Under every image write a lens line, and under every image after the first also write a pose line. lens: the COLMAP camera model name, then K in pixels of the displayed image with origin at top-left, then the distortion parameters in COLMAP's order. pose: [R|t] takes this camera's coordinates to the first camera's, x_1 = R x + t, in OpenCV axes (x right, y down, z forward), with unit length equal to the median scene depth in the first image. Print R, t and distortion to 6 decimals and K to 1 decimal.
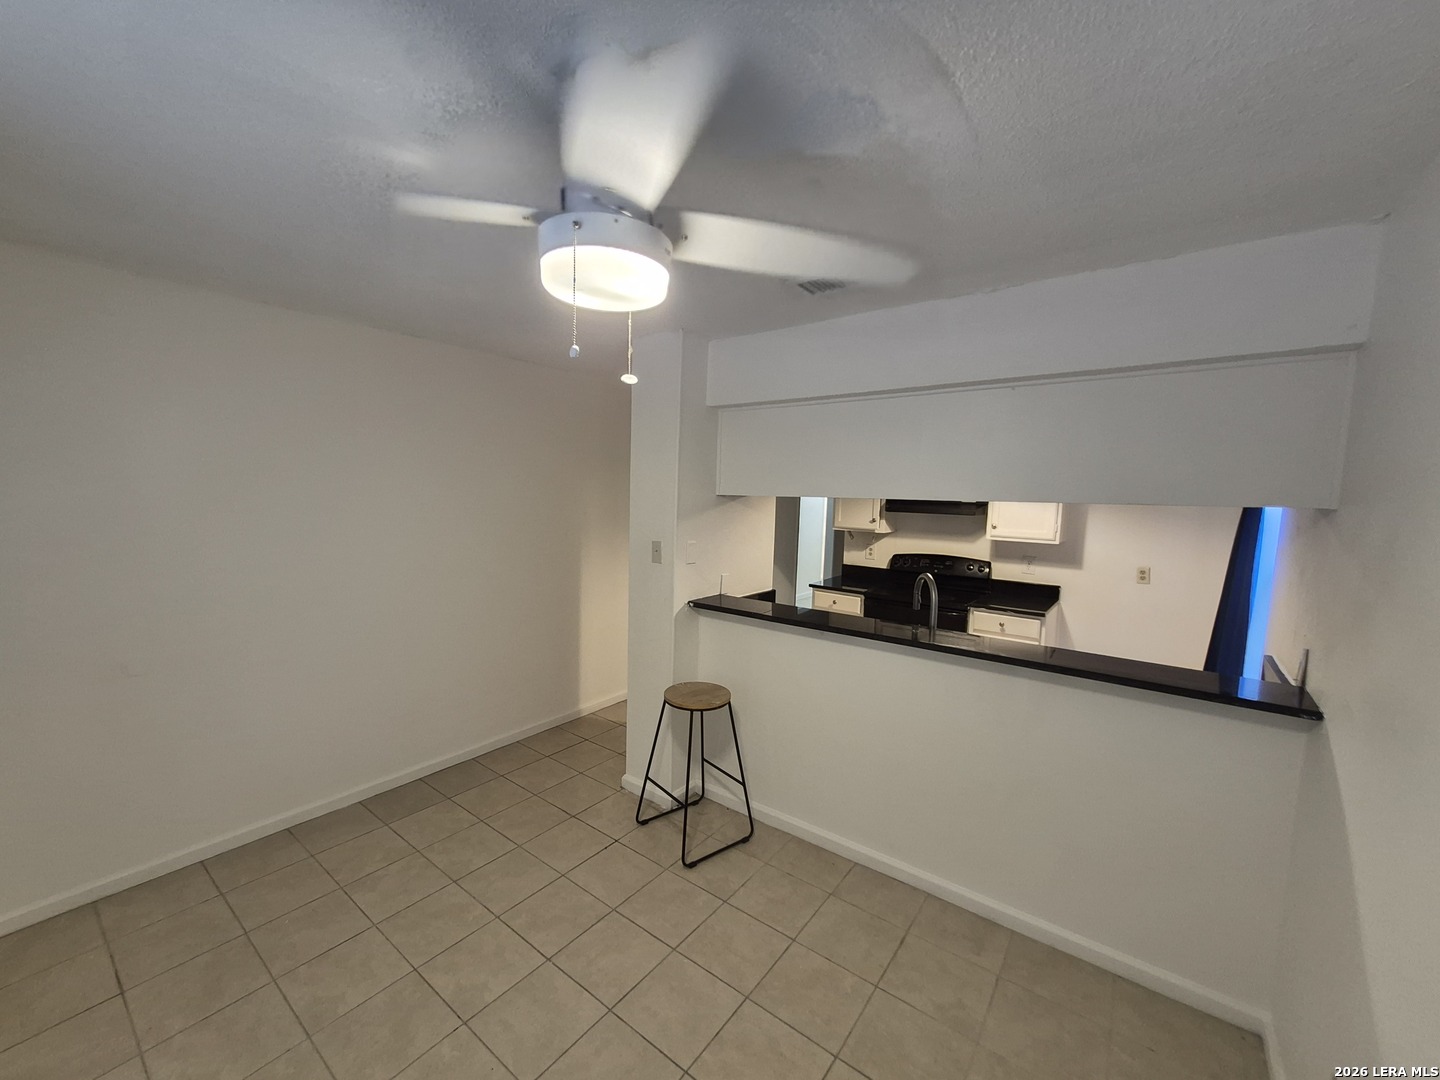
lens RADIAL K [[567.7, 0, 722.2], [0, 567.7, 528.0], [0, 0, 1]] dist [0.008833, -0.000116]
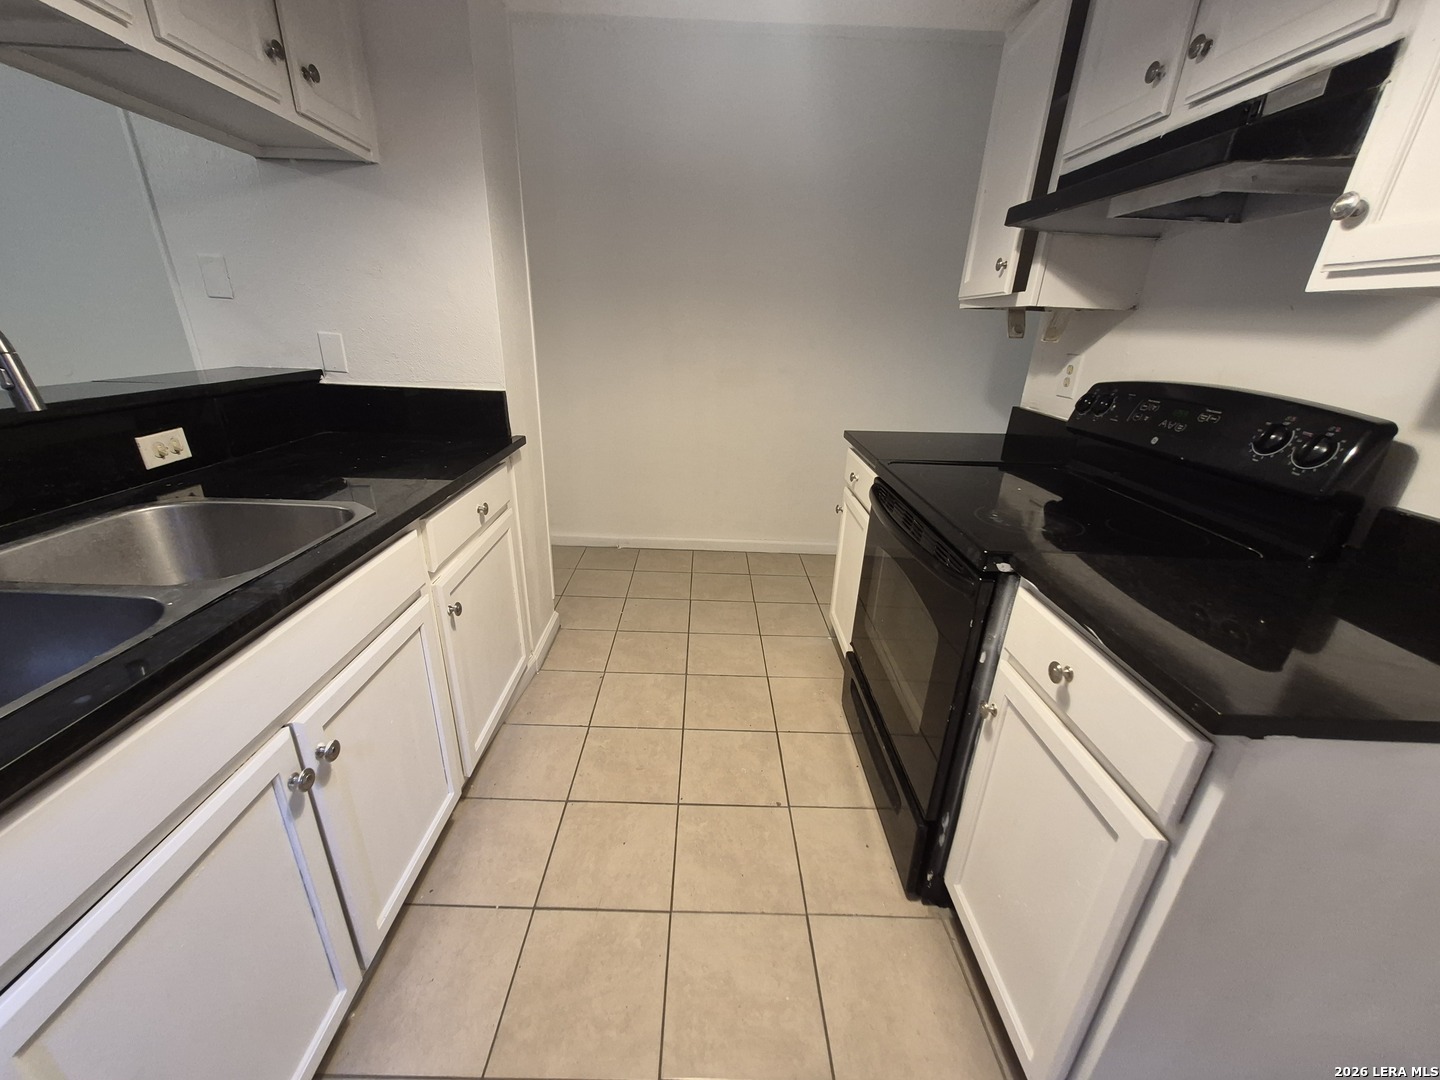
lens RADIAL K [[567.7, 0, 708.6], [0, 567.7, 537.6], [0, 0, 1]] dist [0.008833, -0.000116]
pose [[0.597316, 0.298027, -0.744576, 0.474843], [-0.092131, 0.947744, 0.305438, 0.055168], [0.796696, -0.113844, 0.593561, 0.642830]]
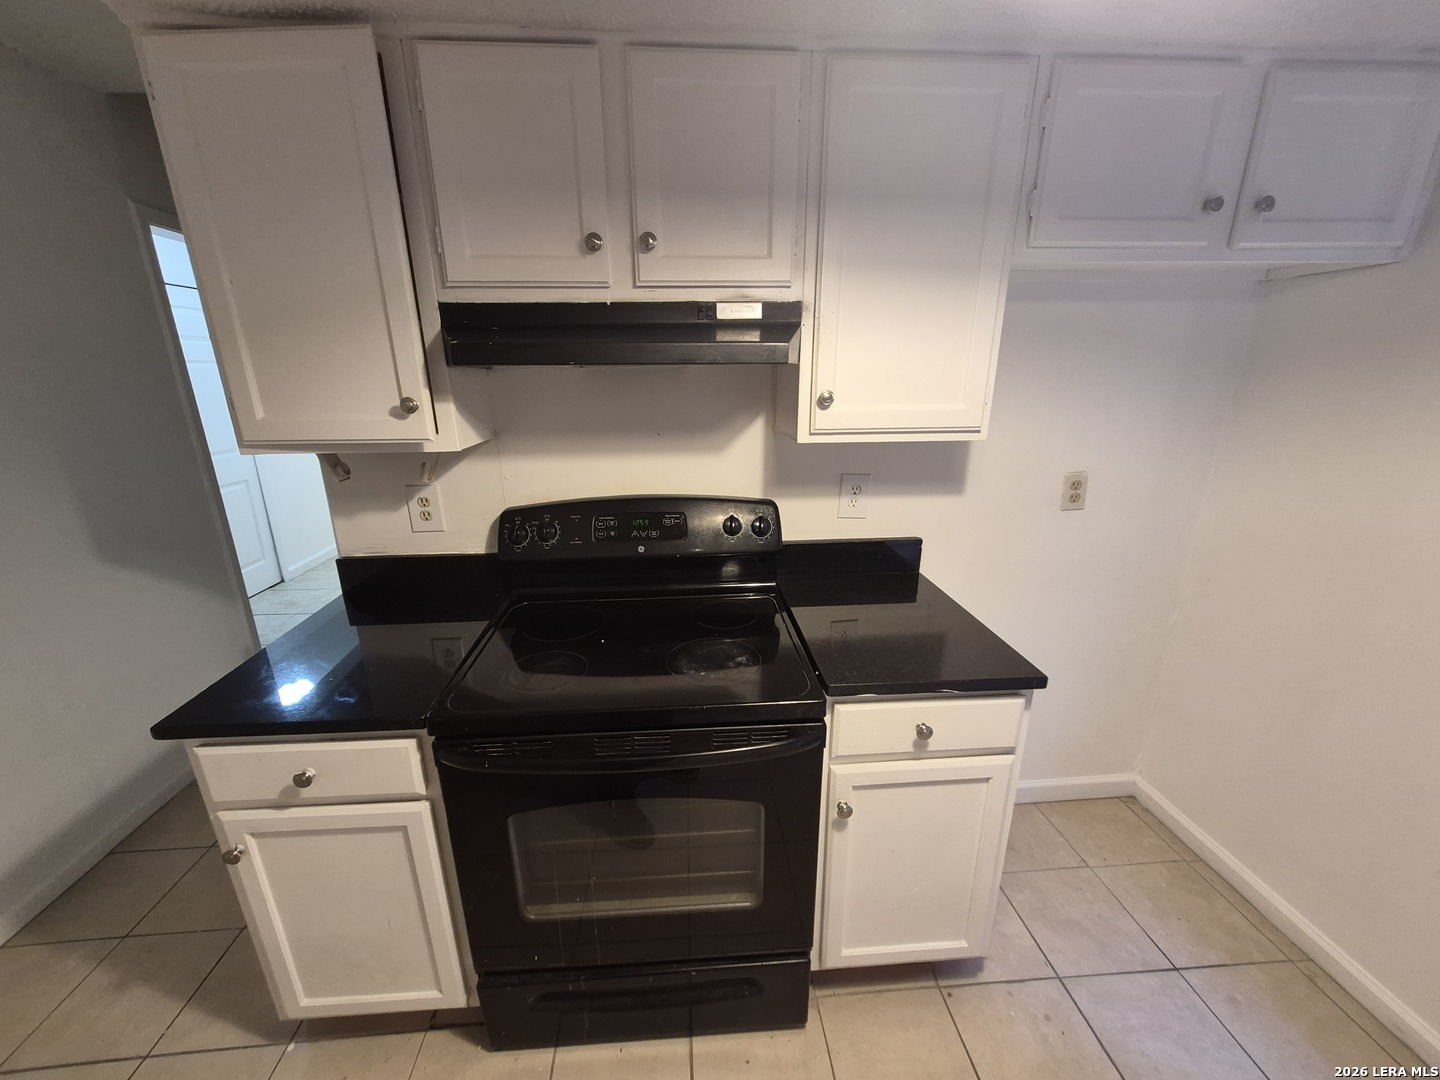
lens RADIAL K [[567.7, 0, 722.5], [0, 567.7, 544.7], [0, 0, 1]] dist [0.008833, -0.000116]
pose [[0.758898, -0.213068, 0.615367, 0.207905], [0.069846, 0.966140, 0.248384, -0.006673], [-0.647453, -0.145518, 0.748084, 0.721724]]
